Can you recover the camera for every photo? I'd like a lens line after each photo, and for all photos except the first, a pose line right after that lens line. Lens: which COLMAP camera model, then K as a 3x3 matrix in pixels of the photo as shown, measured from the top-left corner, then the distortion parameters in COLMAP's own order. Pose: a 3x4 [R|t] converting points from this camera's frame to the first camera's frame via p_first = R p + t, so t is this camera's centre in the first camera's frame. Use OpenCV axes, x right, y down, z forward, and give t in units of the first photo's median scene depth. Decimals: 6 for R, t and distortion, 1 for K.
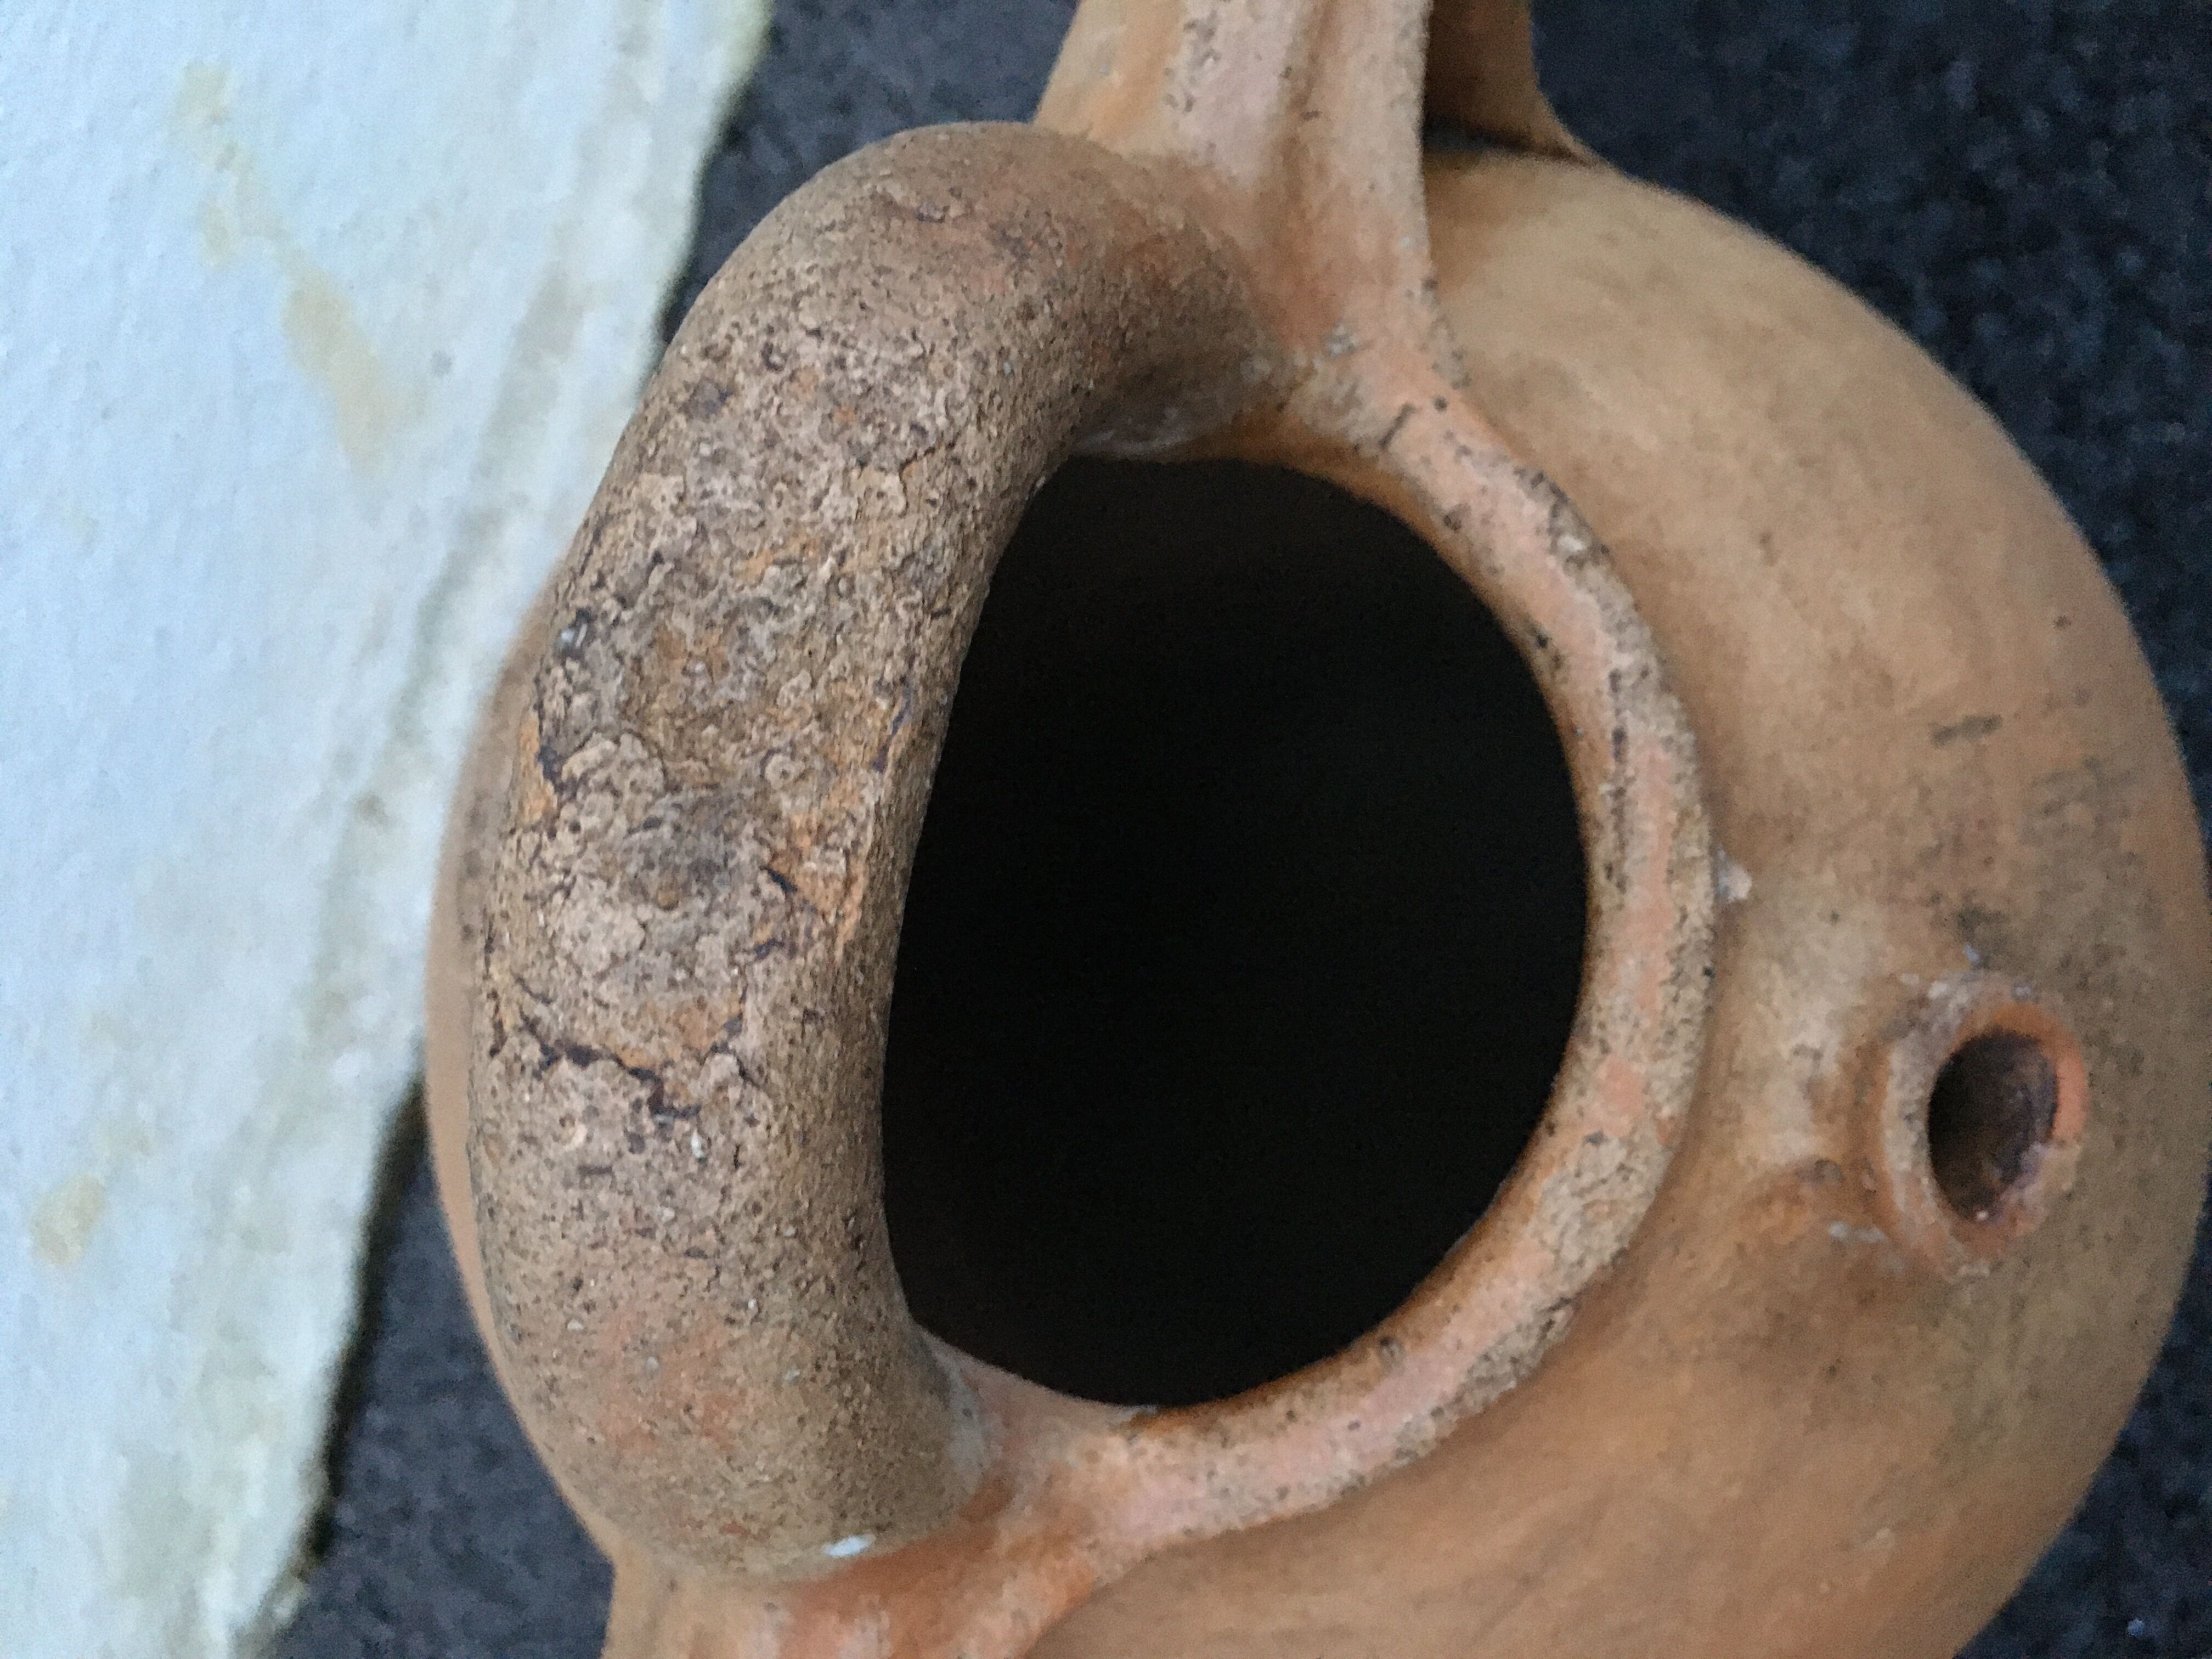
lens RADIAL K [[1883.3, 0, 1106.0], [0, 1883.3, 829.5], [0, 0, 1]] dist [0.038276, -0.064417]
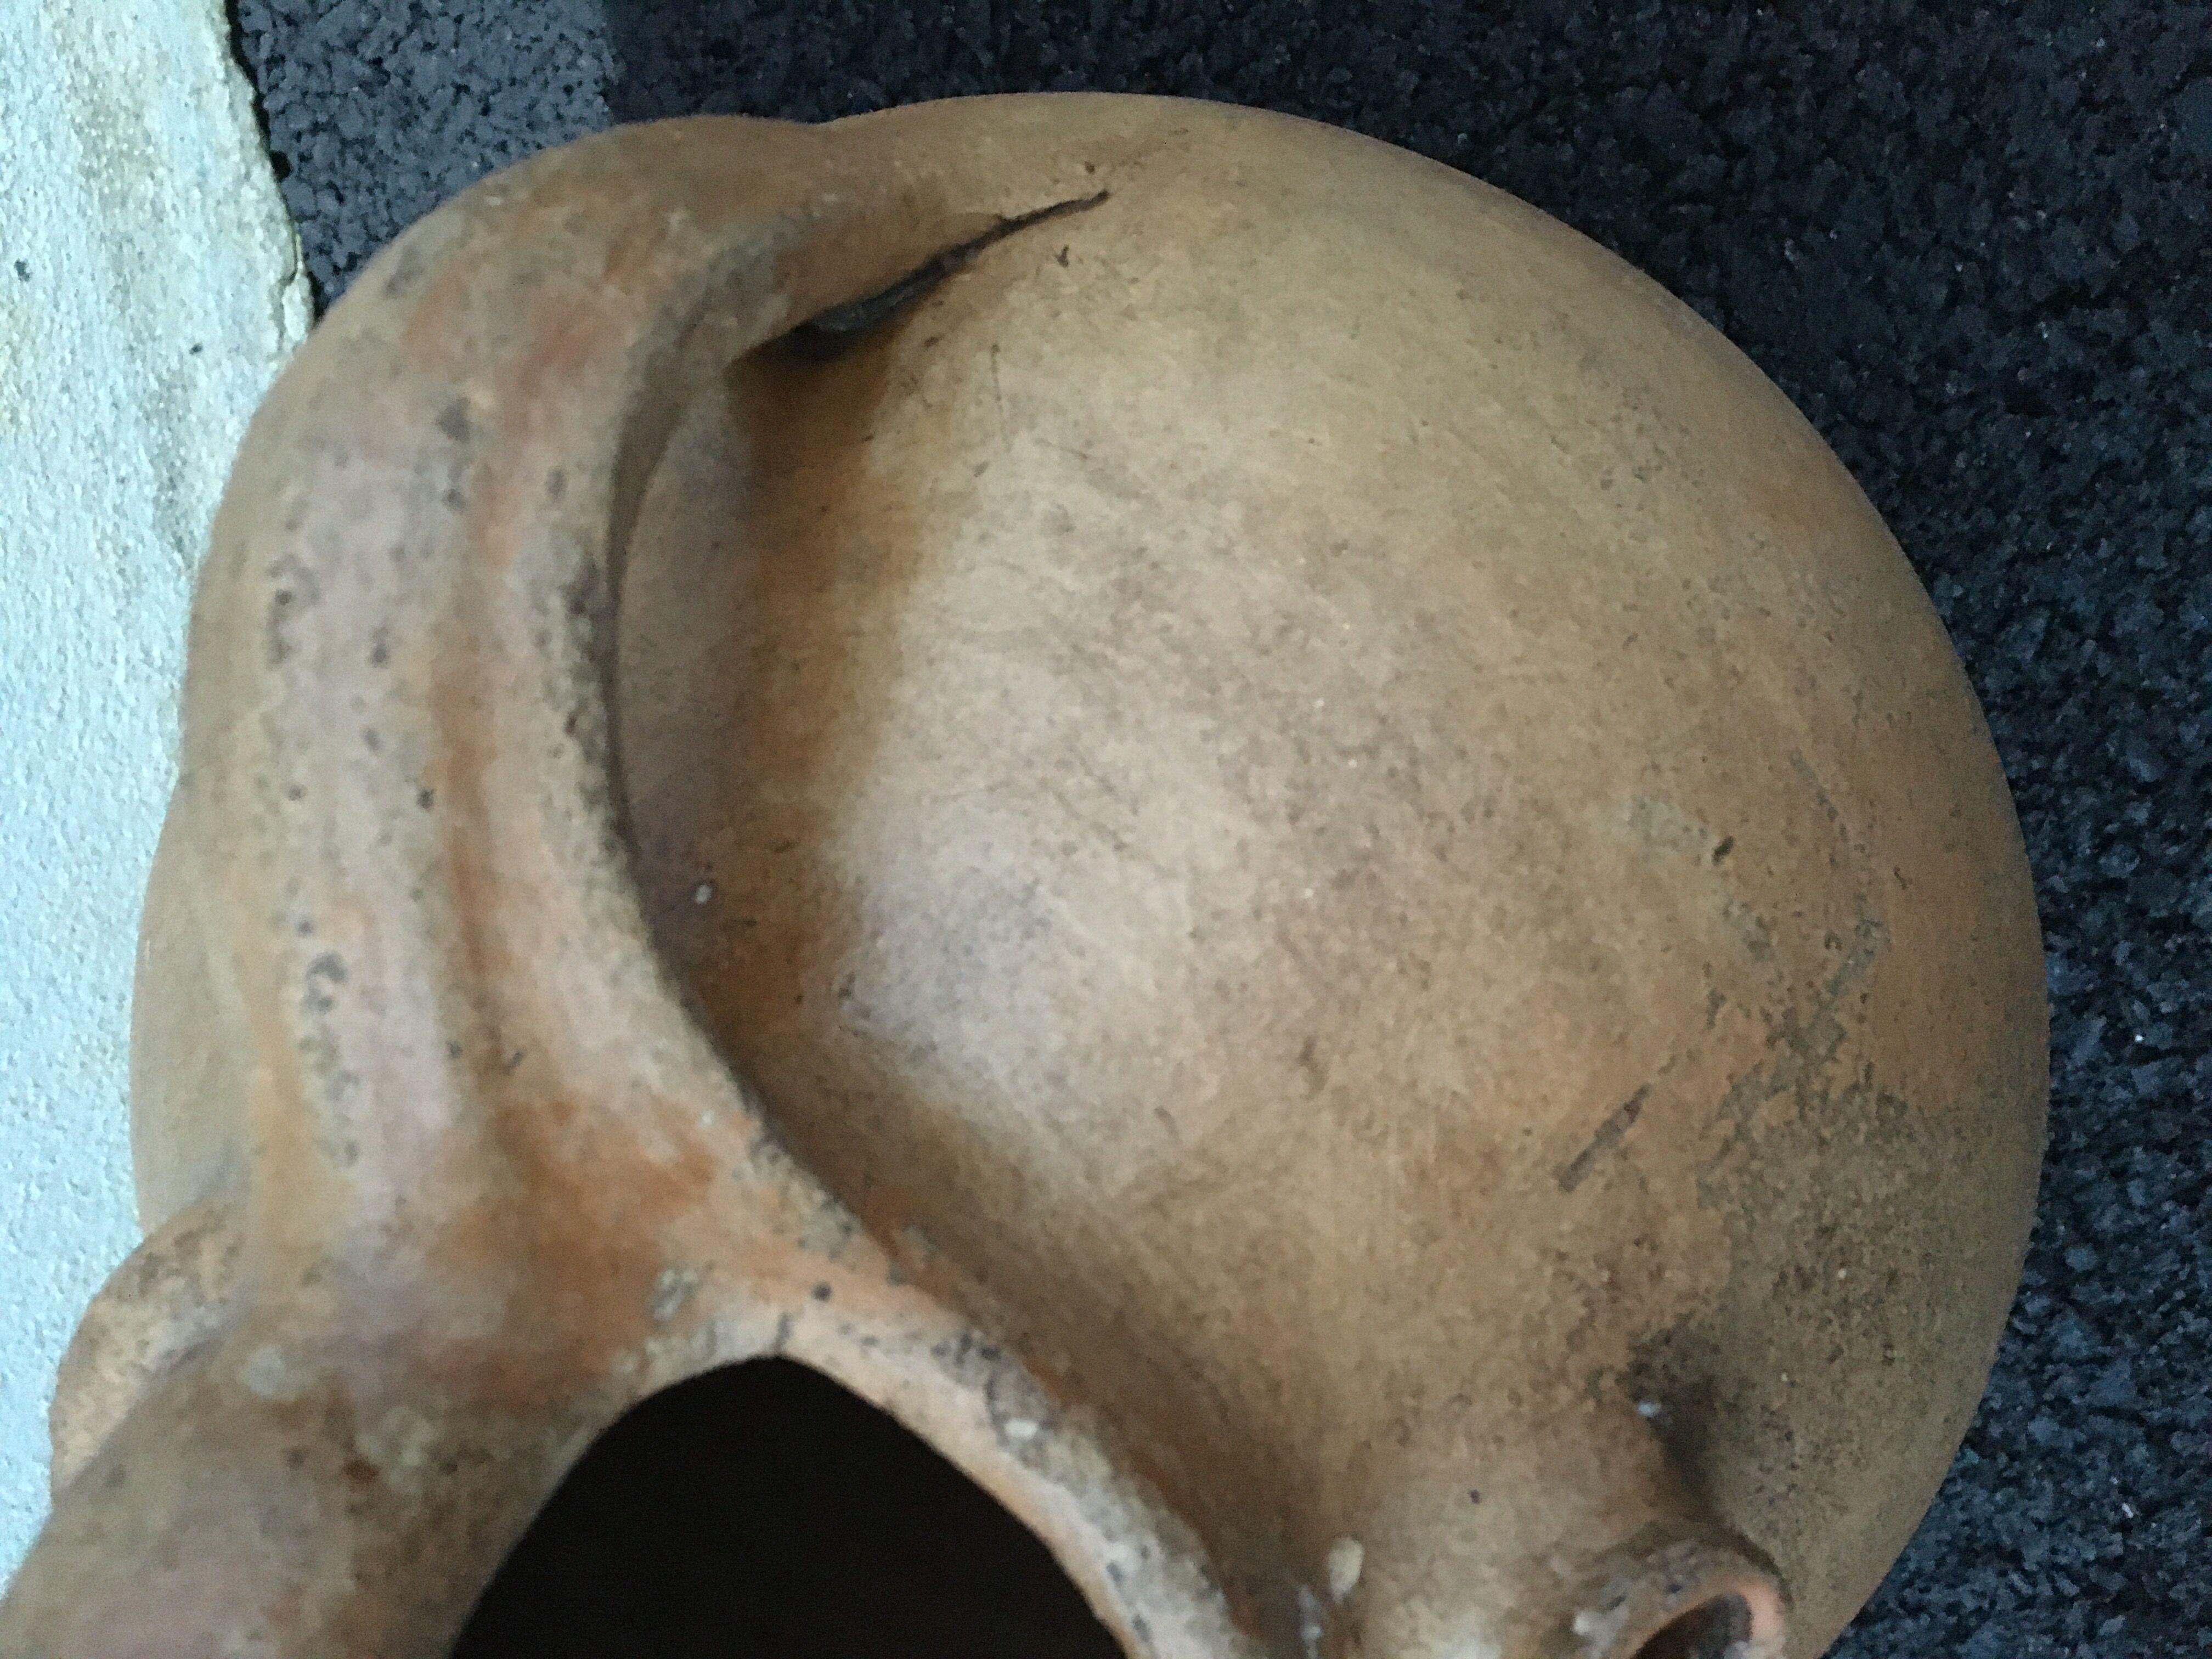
lens RADIAL K [[1883.3, 0, 1106.0], [0, 1883.3, 829.5], [0, 0, 1]] dist [0.038276, -0.064417]
pose [[0.941852, -0.311416, -0.126234, 0.440705], [0.335349, 0.847229, 0.412001, -0.663875], [-0.021355, -0.430376, 0.902397, 0.335259]]
